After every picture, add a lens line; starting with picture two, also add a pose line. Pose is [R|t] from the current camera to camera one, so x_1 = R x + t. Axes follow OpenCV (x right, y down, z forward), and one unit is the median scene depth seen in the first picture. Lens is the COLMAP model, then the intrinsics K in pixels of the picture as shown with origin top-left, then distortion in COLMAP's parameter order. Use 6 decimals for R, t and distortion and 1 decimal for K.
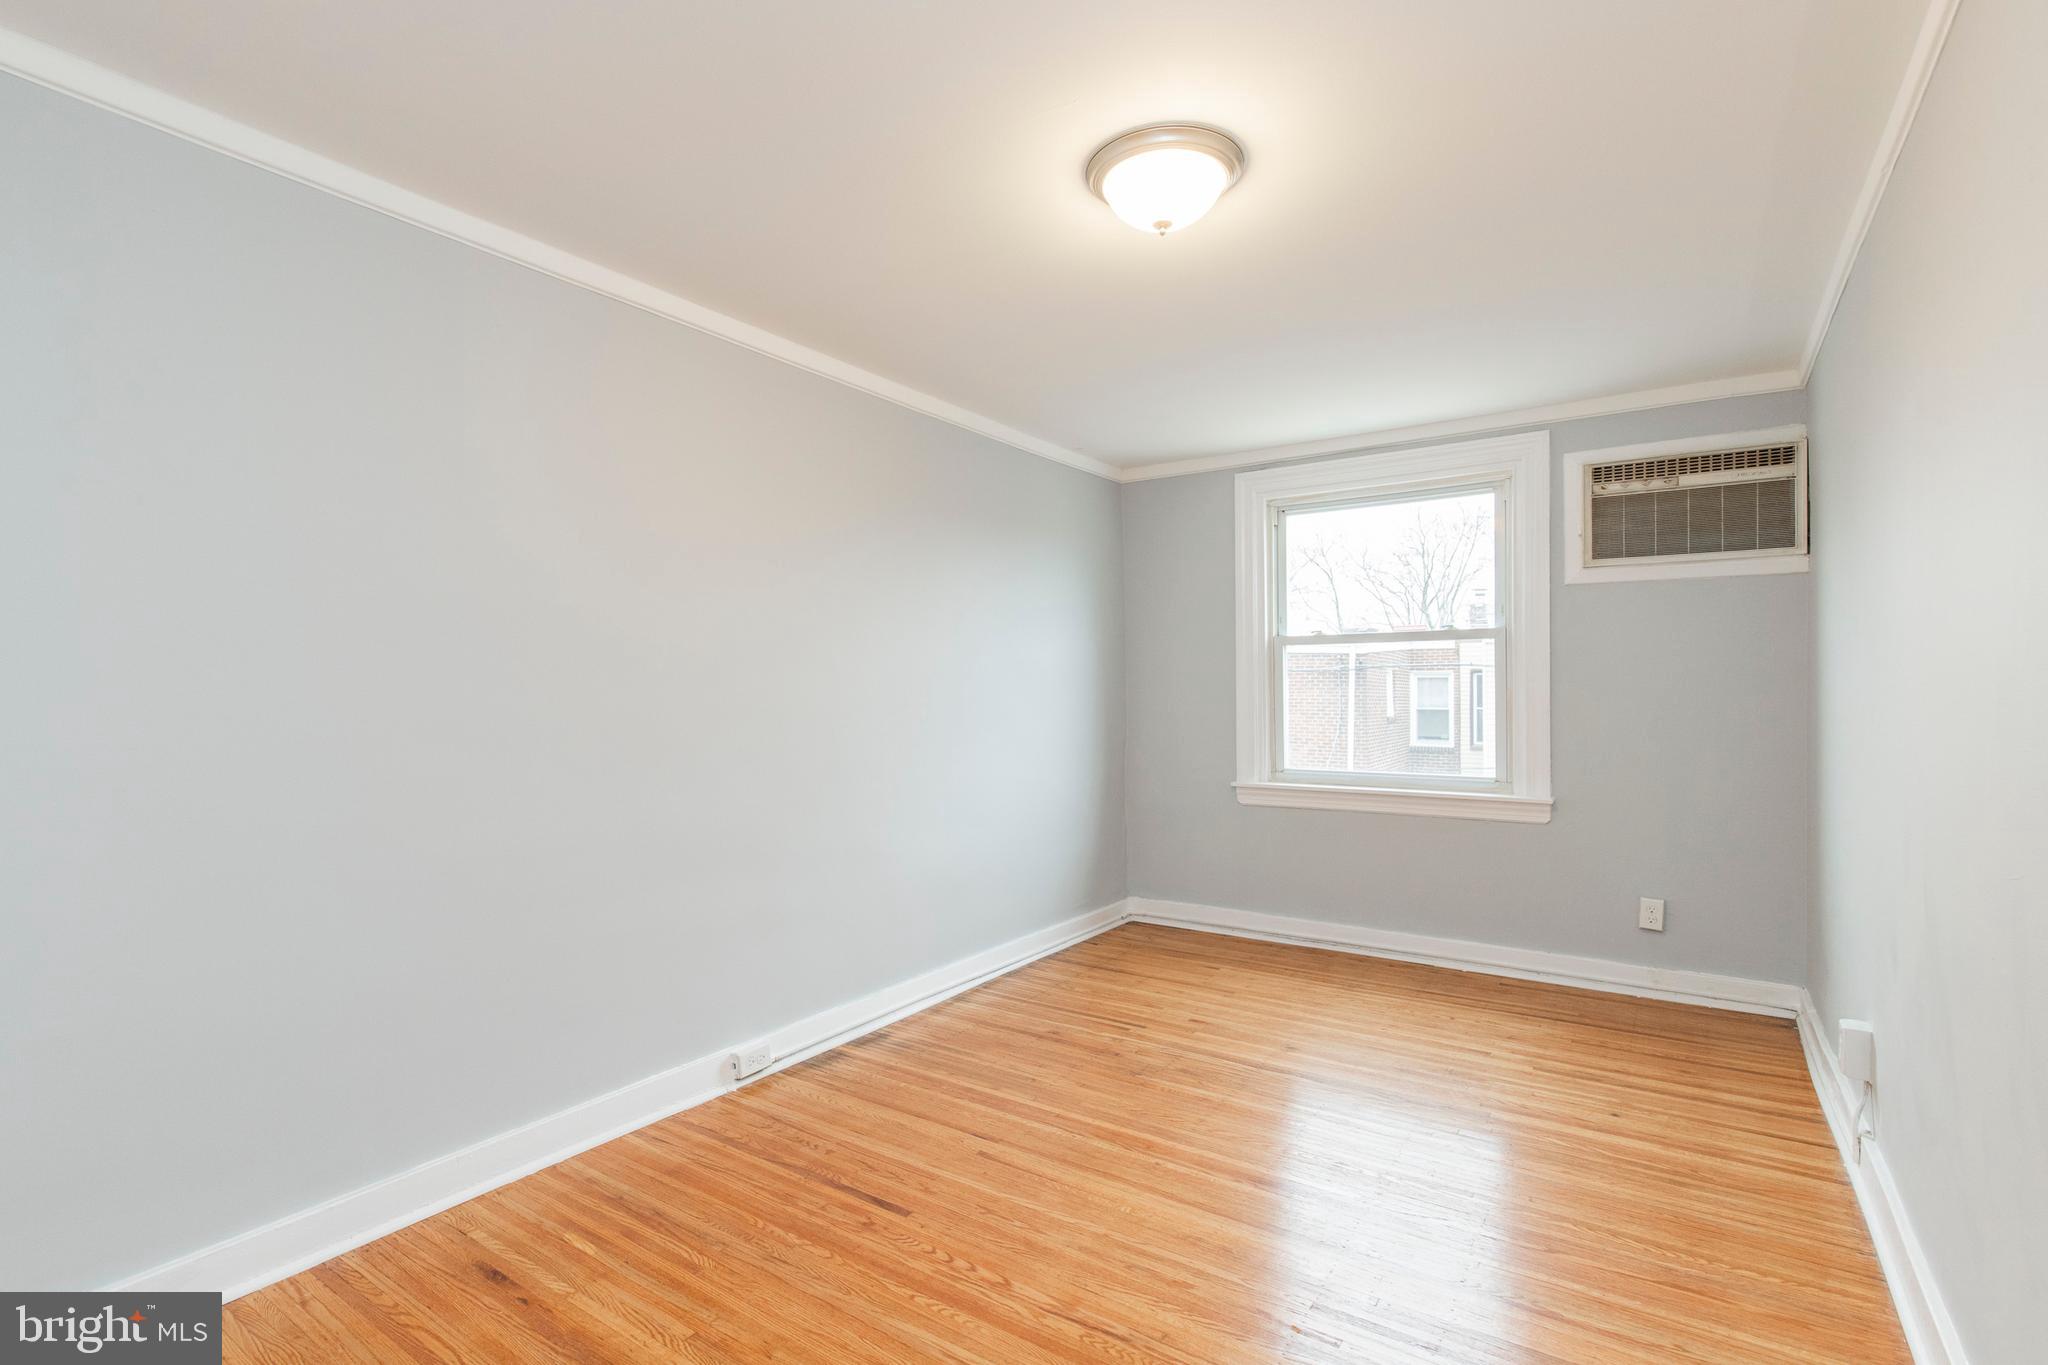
lens RADIAL K [[932.4, 0, 1030.1], [0, 932.4, 678.2], [0, 0, 1]] dist [0.006975, -0.003016]
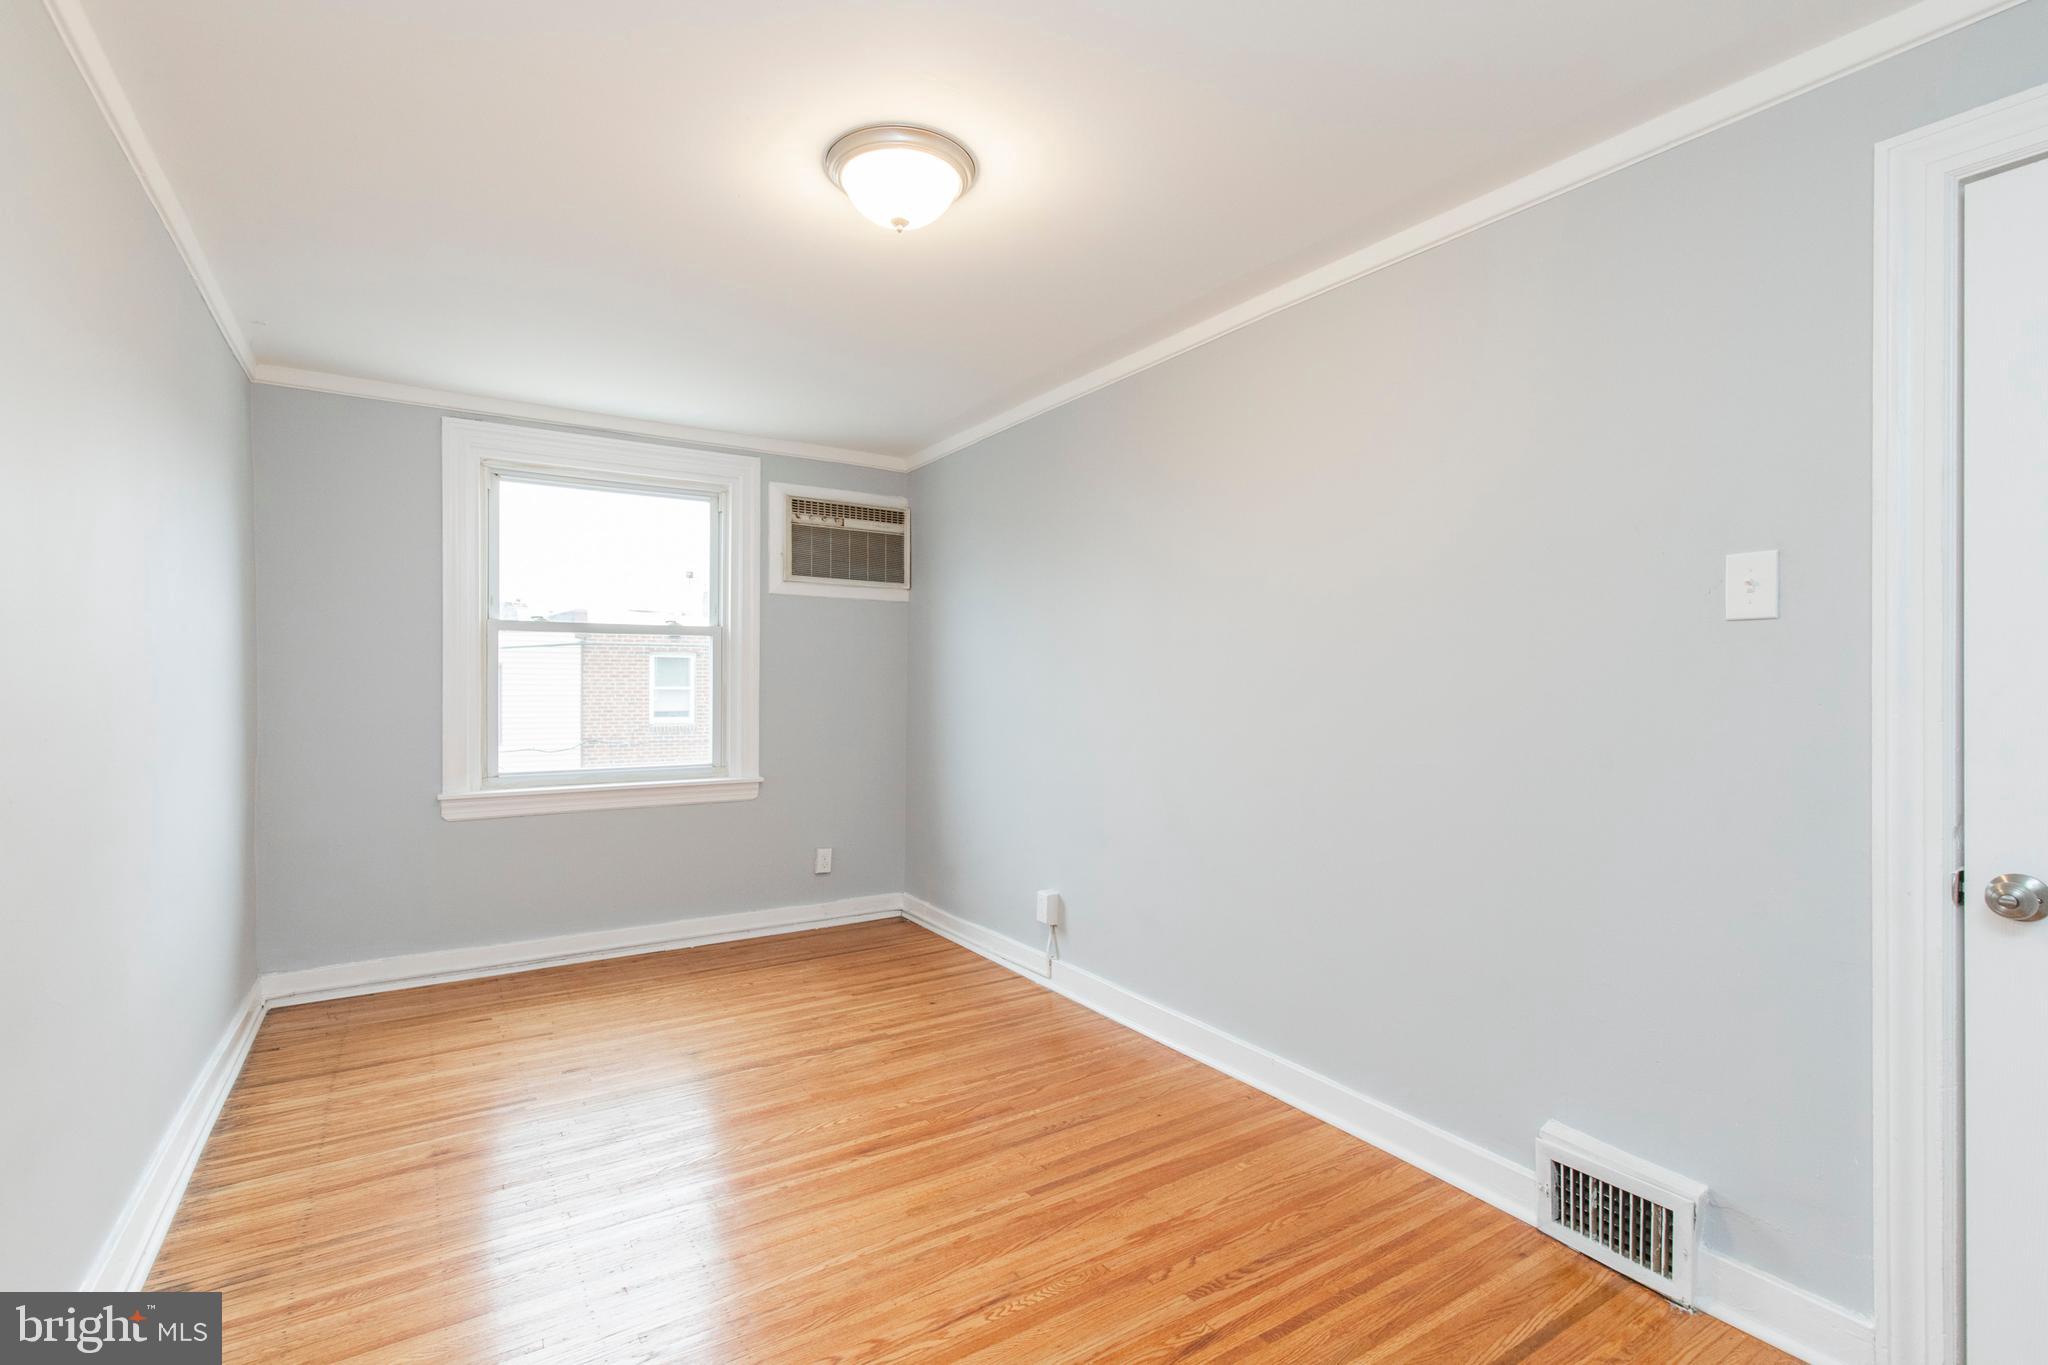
lens RADIAL K [[932.4, 0, 1015.5], [0, 932.4, 678.7], [0, 0, 1]] dist [0.006975, -0.003016]
pose [[0.408085, 0.009263, 0.912897, -0.370439], [-0.017068, 0.999851, -0.002515, 0.004109], [-0.912784, -0.014555, 0.408182, 0.242284]]
